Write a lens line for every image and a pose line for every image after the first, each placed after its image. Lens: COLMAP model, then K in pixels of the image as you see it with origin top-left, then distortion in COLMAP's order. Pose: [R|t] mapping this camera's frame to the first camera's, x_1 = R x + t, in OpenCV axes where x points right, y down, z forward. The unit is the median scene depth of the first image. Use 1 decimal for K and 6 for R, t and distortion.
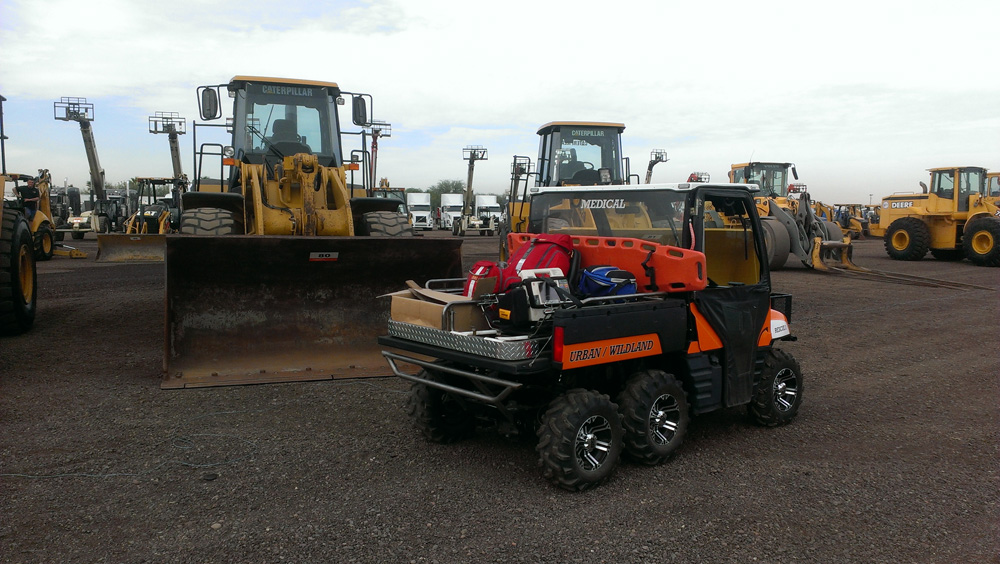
lens RADIAL K [[775.1, 0, 489.4], [0, 775.1, 282.4], [0, 0, 1]] dist [0.148006, -0.223289]
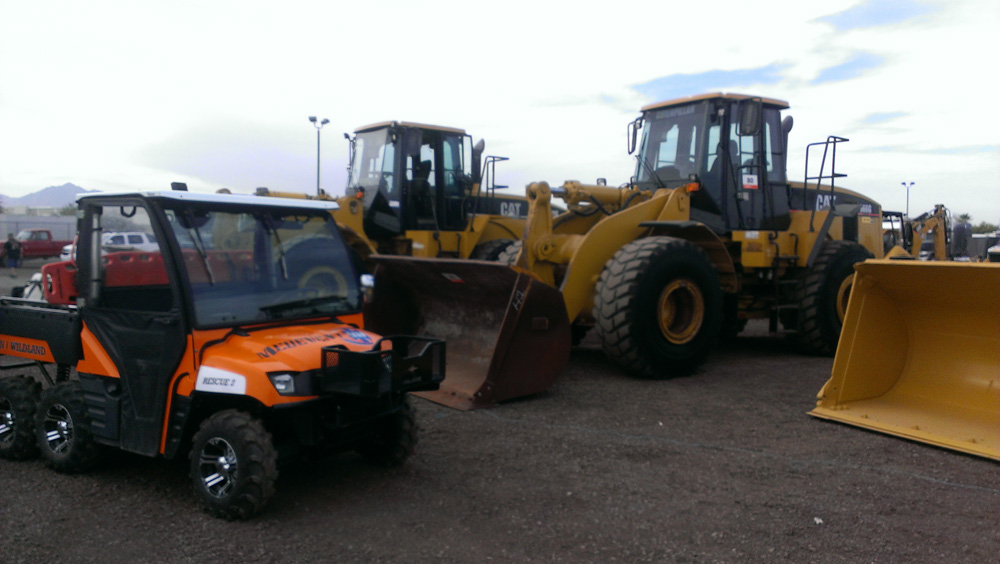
lens RADIAL K [[775.1, 0, 489.4], [0, 775.1, 282.4], [0, 0, 1]] dist [0.148006, -0.223289]
pose [[0.285792, 0.040185, -0.957449, 0.602794], [-0.088889, 0.995924, 0.015267, -0.035239], [0.954160, 0.080744, 0.288199, 0.540512]]
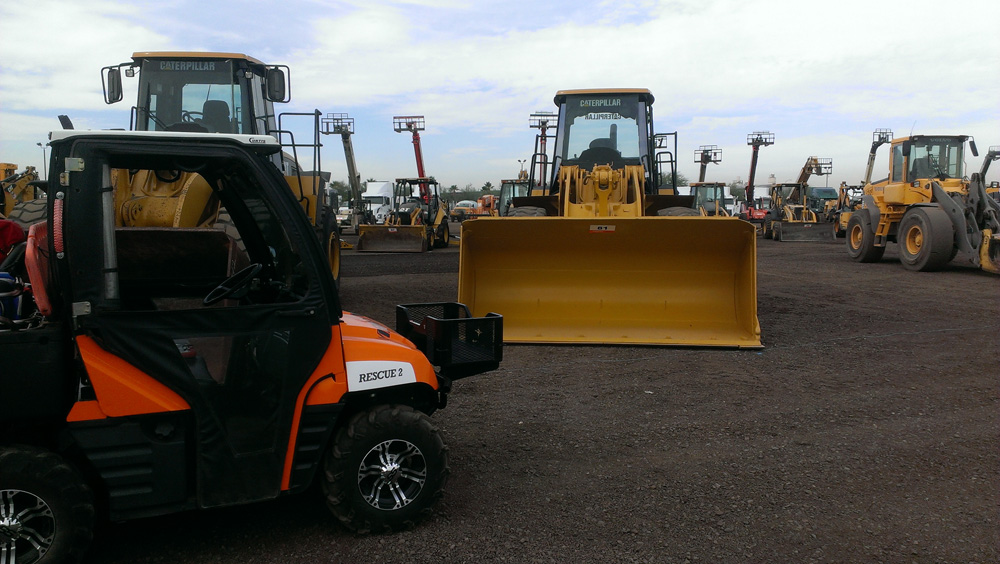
lens RADIAL K [[775.1, 0, 489.4], [0, 775.1, 282.4], [0, 0, 1]] dist [0.148006, -0.223289]
pose [[0.960373, 0.015165, -0.278307, 0.327228], [-0.013300, 0.999875, 0.008589, -0.010342], [0.278402, -0.004547, 0.960454, 0.232864]]
